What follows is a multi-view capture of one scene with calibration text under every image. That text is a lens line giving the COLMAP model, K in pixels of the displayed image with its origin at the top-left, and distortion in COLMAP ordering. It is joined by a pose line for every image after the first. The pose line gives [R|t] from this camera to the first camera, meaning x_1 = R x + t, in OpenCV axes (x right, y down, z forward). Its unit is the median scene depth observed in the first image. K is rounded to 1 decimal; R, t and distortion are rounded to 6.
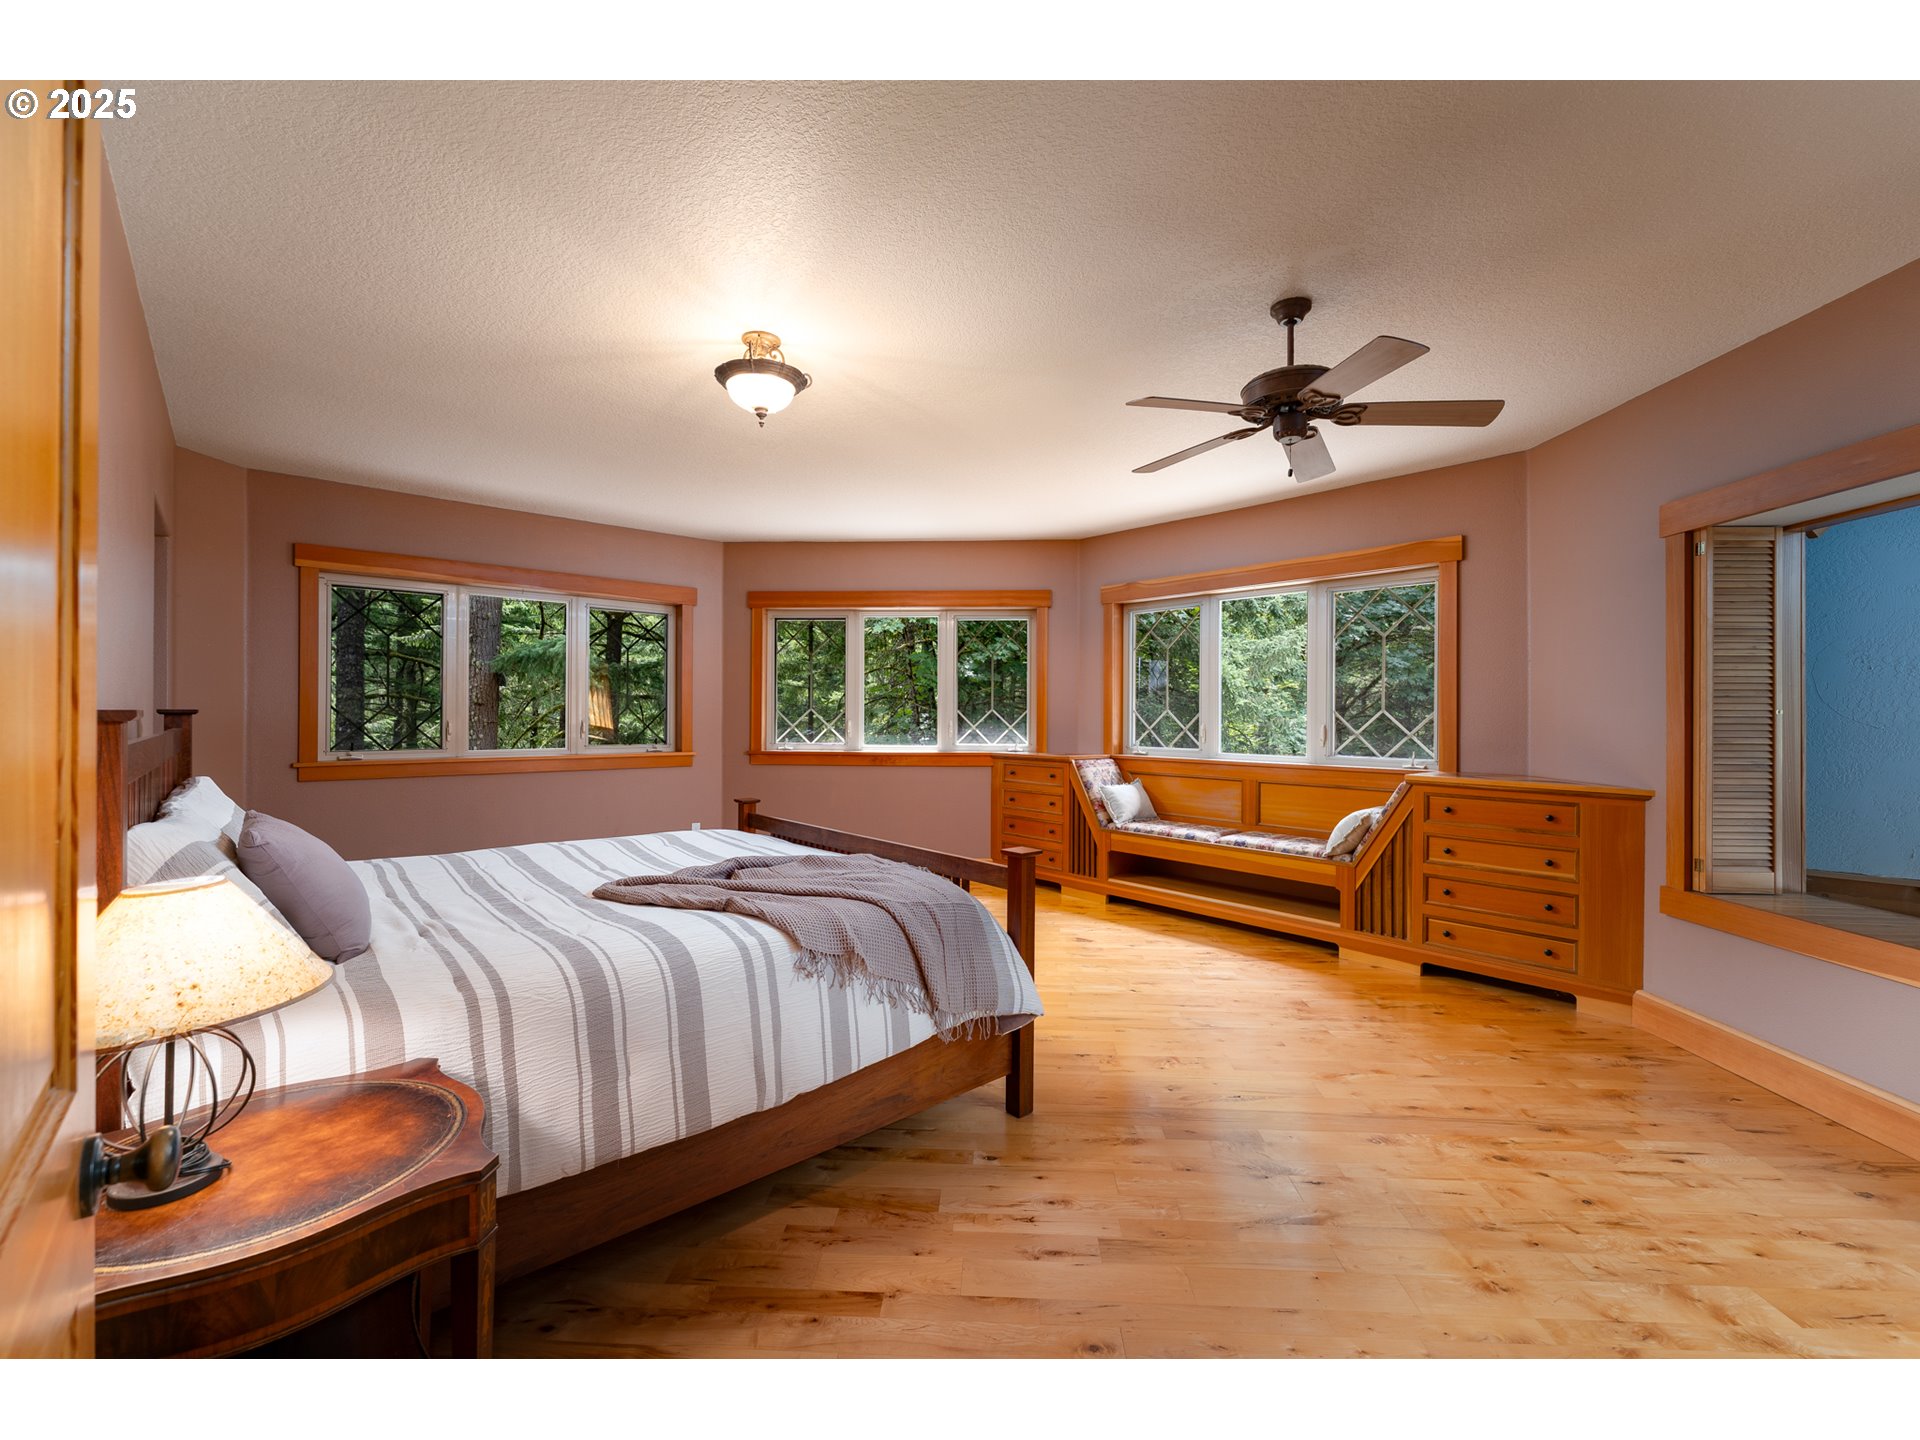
lens RADIAL K [[789.8, 0, 959.6], [0, 789.8, 716.5], [0, 0, 1]] dist [0.000855, 0.000292]
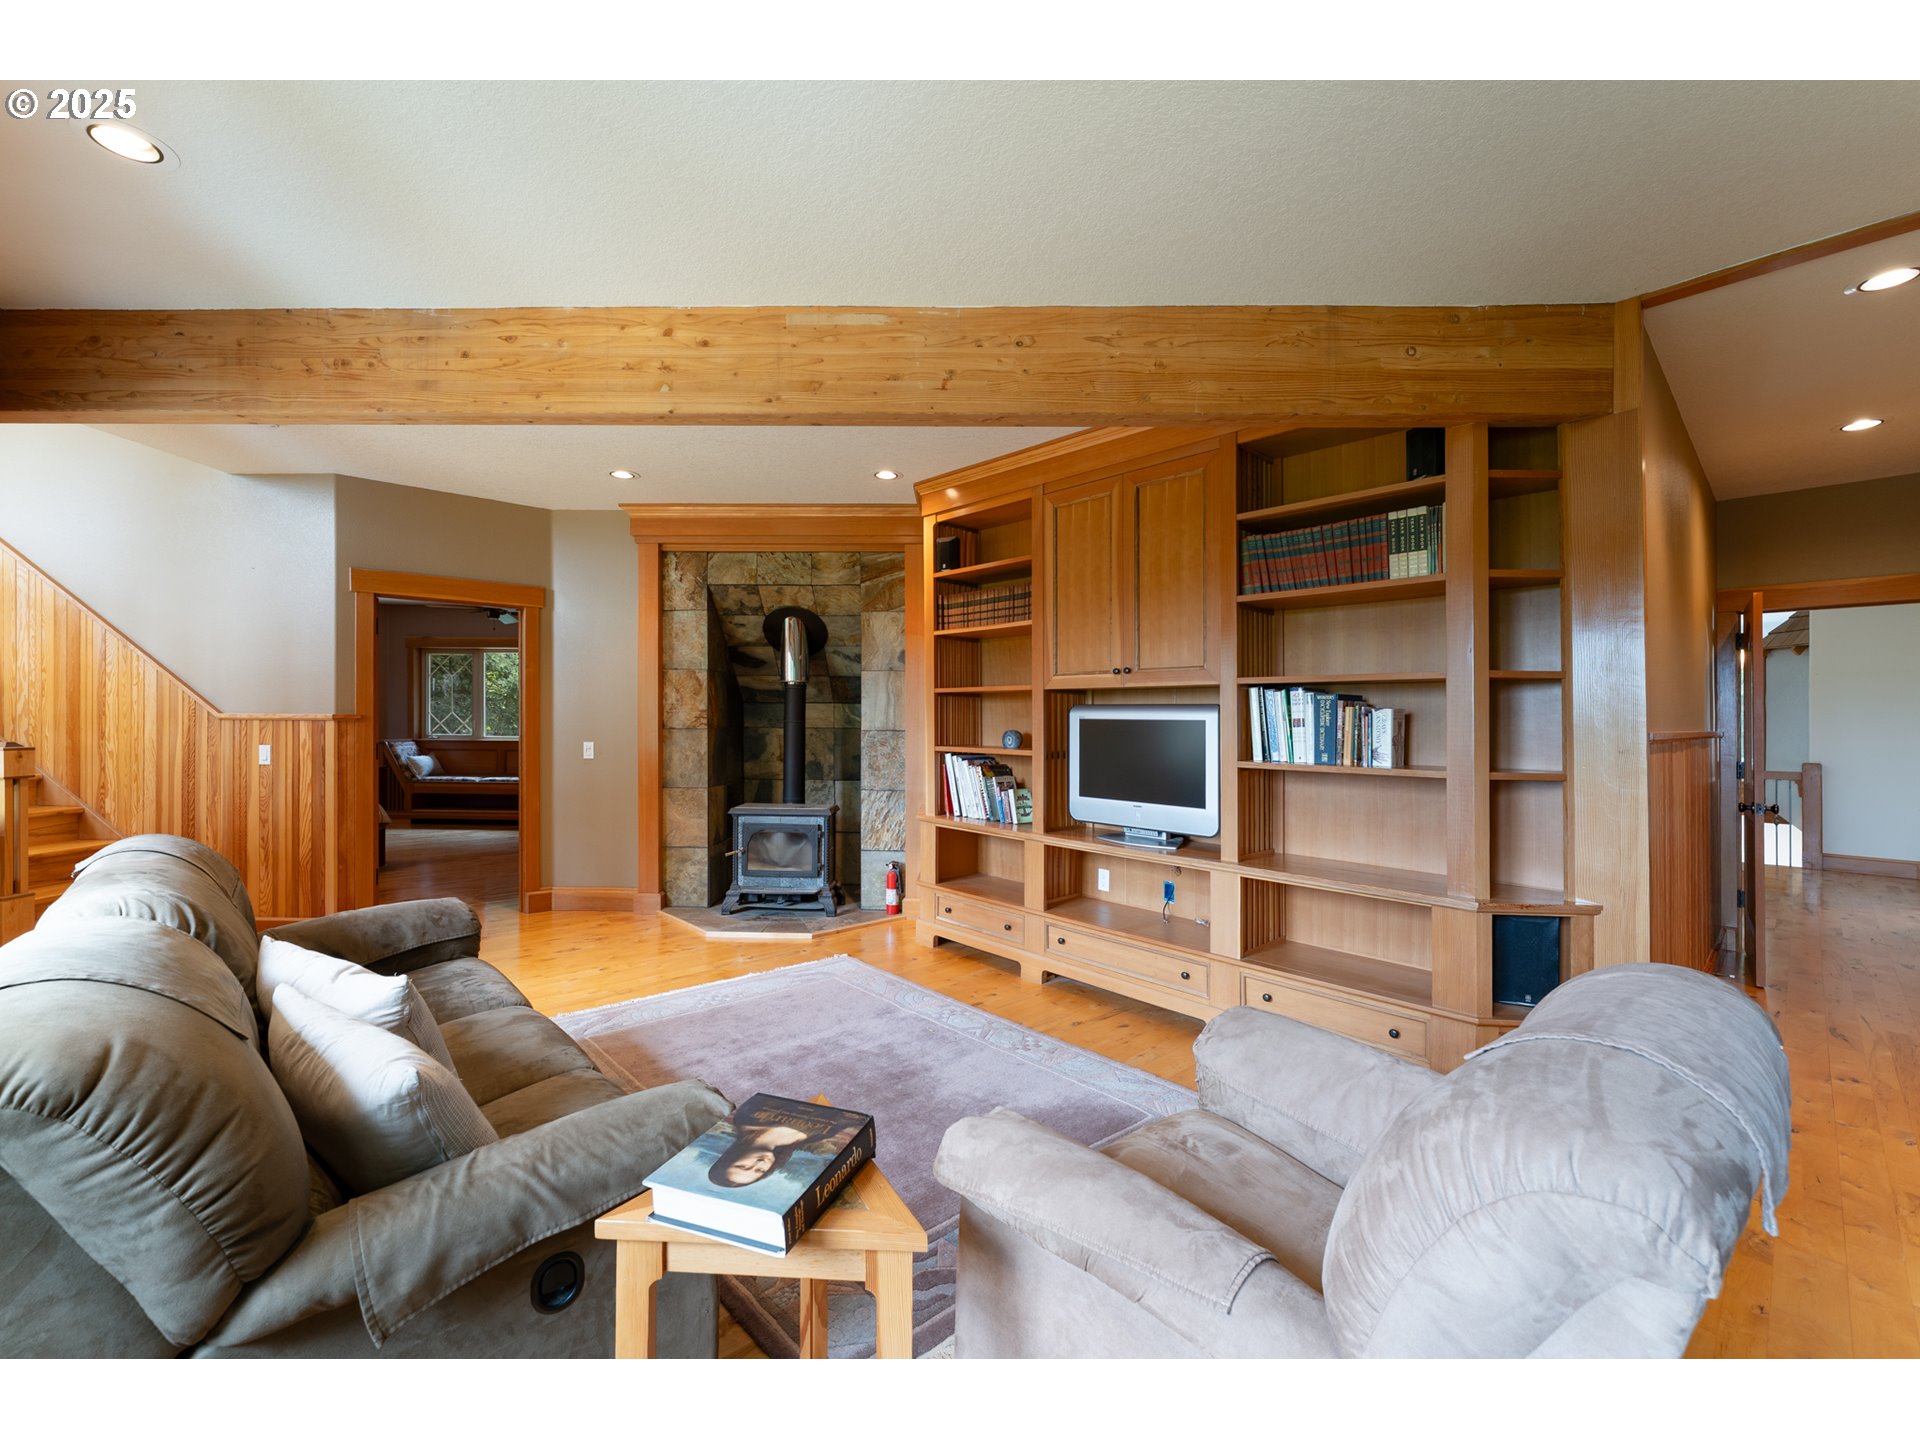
lens RADIAL K [[789.8, 0, 959.6], [0, 789.8, 712.6], [0, 0, 1]] dist [0.000855, 0.000292]
pose [[0.697766, -0.004048, 0.716314, -0.205973], [0.004633, 0.999989, 0.001139, -0.004036], [-0.716311, 0.002523, 0.697777, -1.027870]]
